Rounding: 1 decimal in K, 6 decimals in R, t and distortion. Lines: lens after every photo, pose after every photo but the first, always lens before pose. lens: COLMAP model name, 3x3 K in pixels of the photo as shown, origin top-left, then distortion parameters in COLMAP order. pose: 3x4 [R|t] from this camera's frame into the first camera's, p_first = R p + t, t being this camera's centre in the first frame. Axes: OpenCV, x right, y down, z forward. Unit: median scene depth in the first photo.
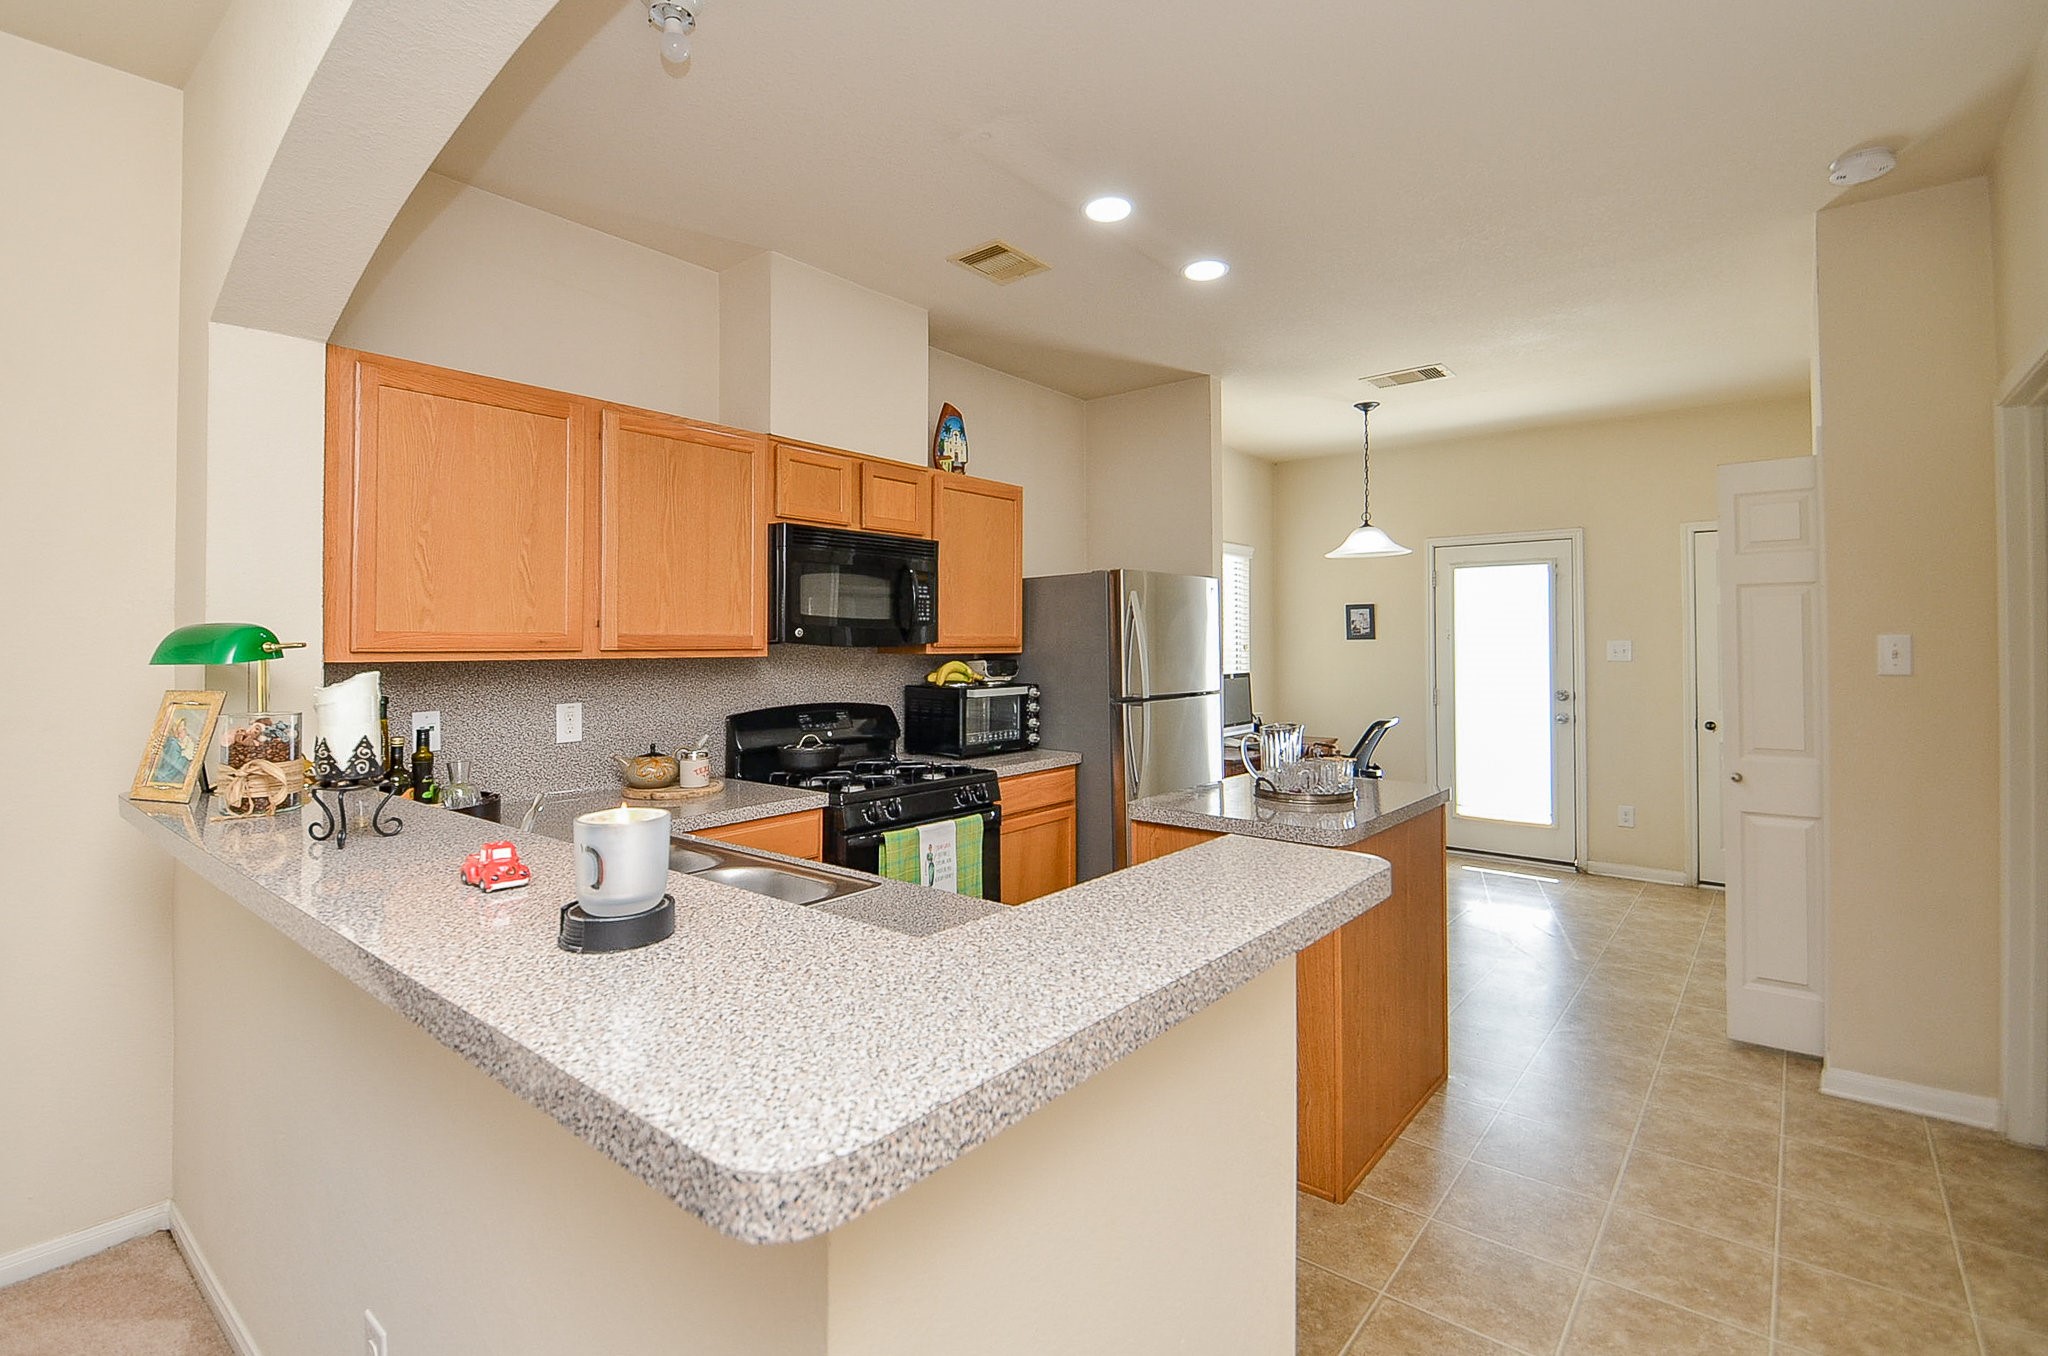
lens RADIAL K [[932.3, 0, 1047.7], [0, 932.3, 636.5], [0, 0, 1]] dist [0.071538, -0.000065]
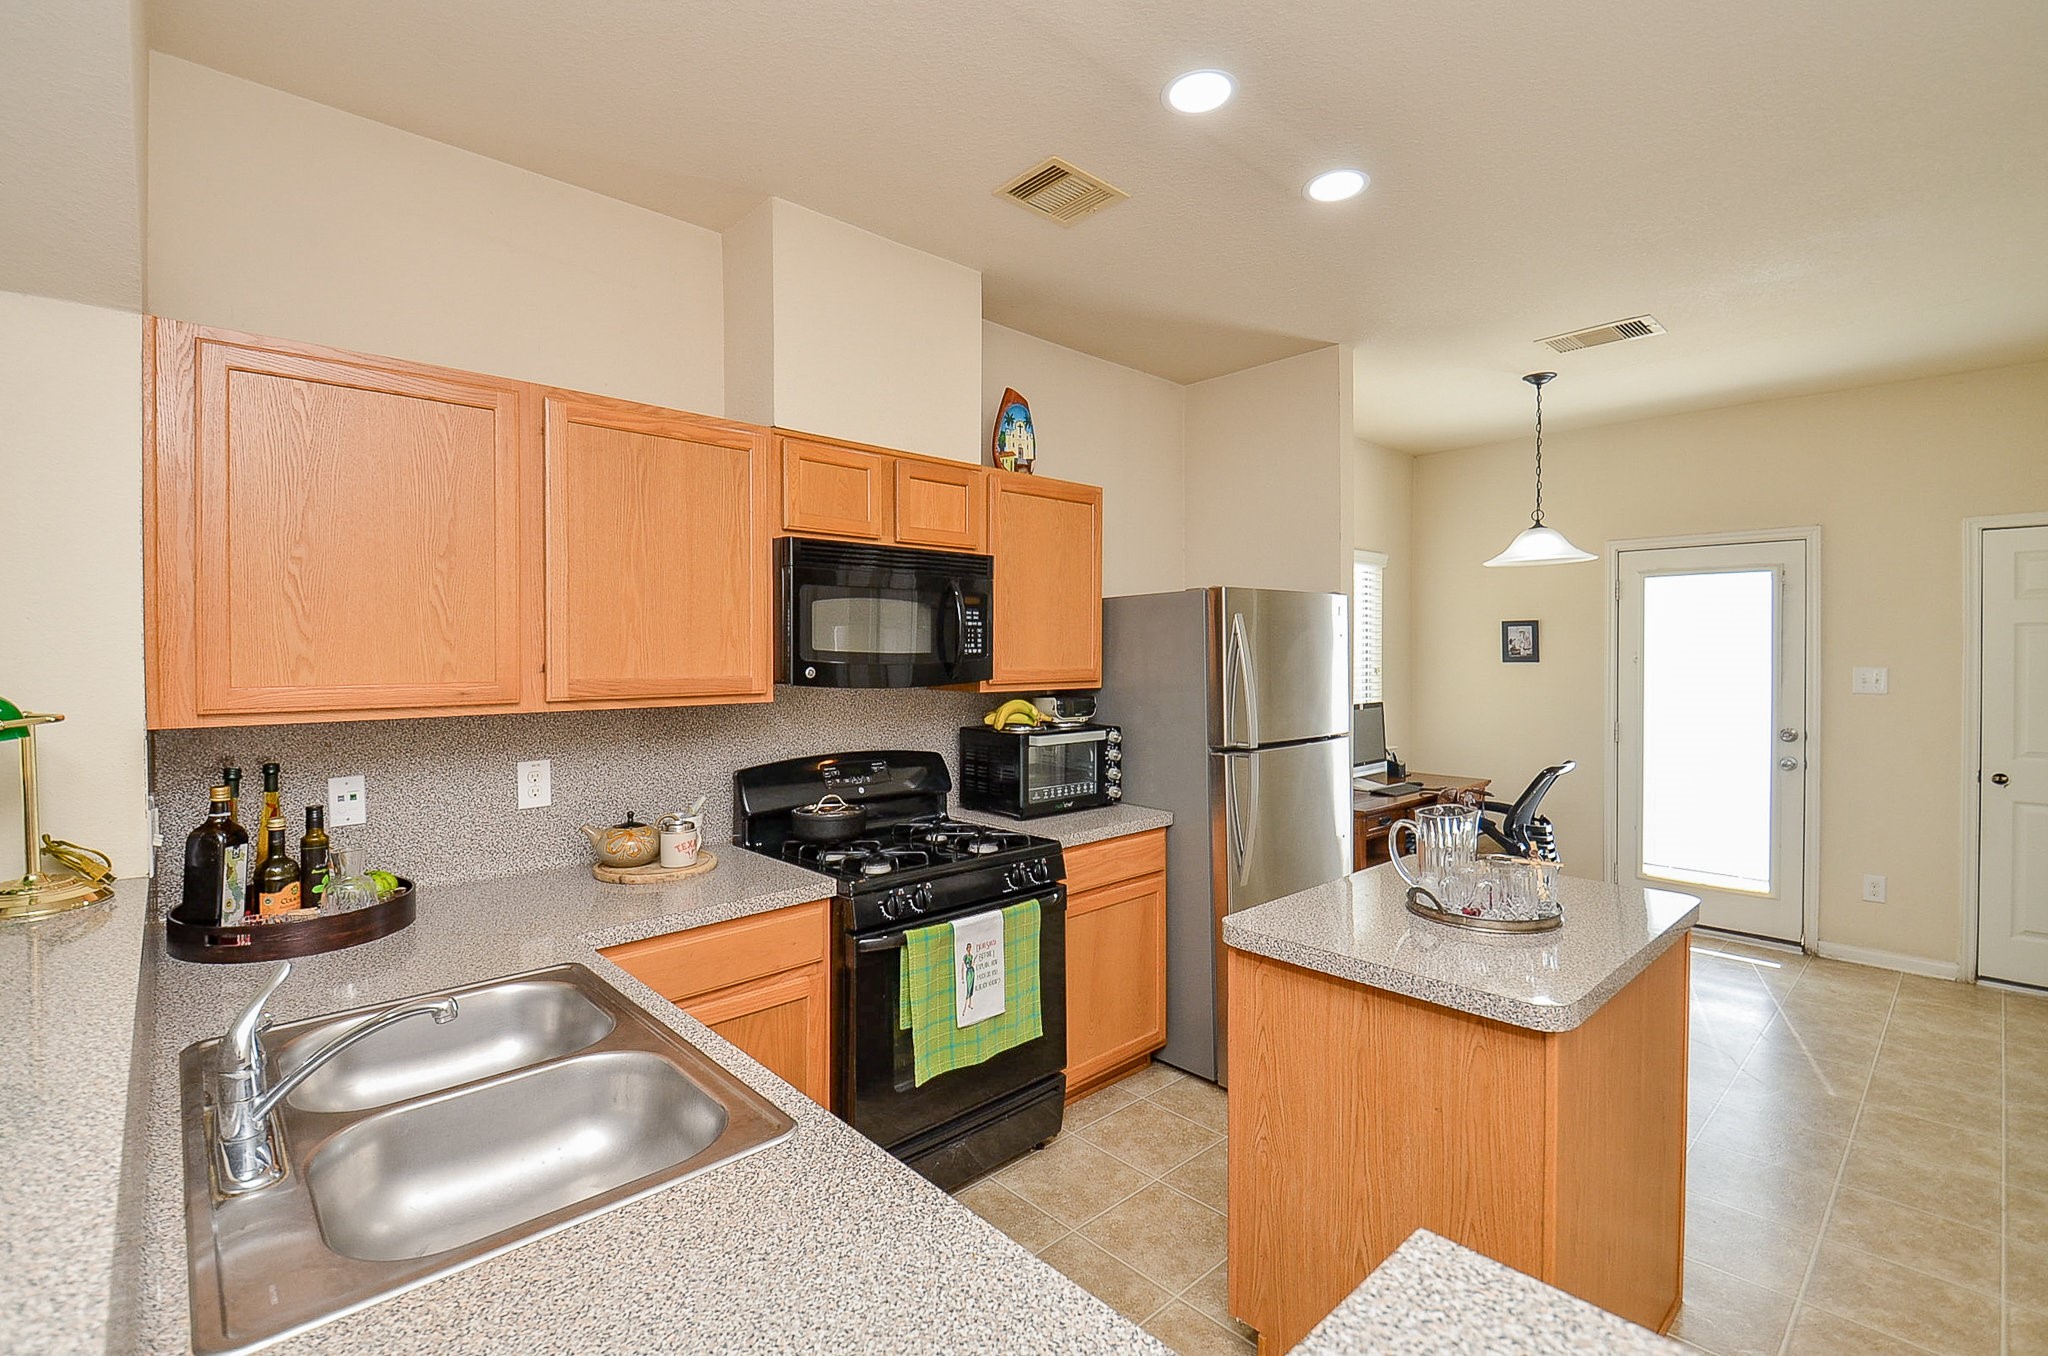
lens RADIAL K [[923.4, 0, 1021.7], [0, 923.4, 665.2], [0, 0, 1]] dist [0.028839, -0.013443]
pose [[0.988932, 0.003150, -0.148333, 0.026876], [0.000083, 0.999763, 0.021781, -0.022815], [0.148367, -0.021552, 0.988698, 0.197798]]
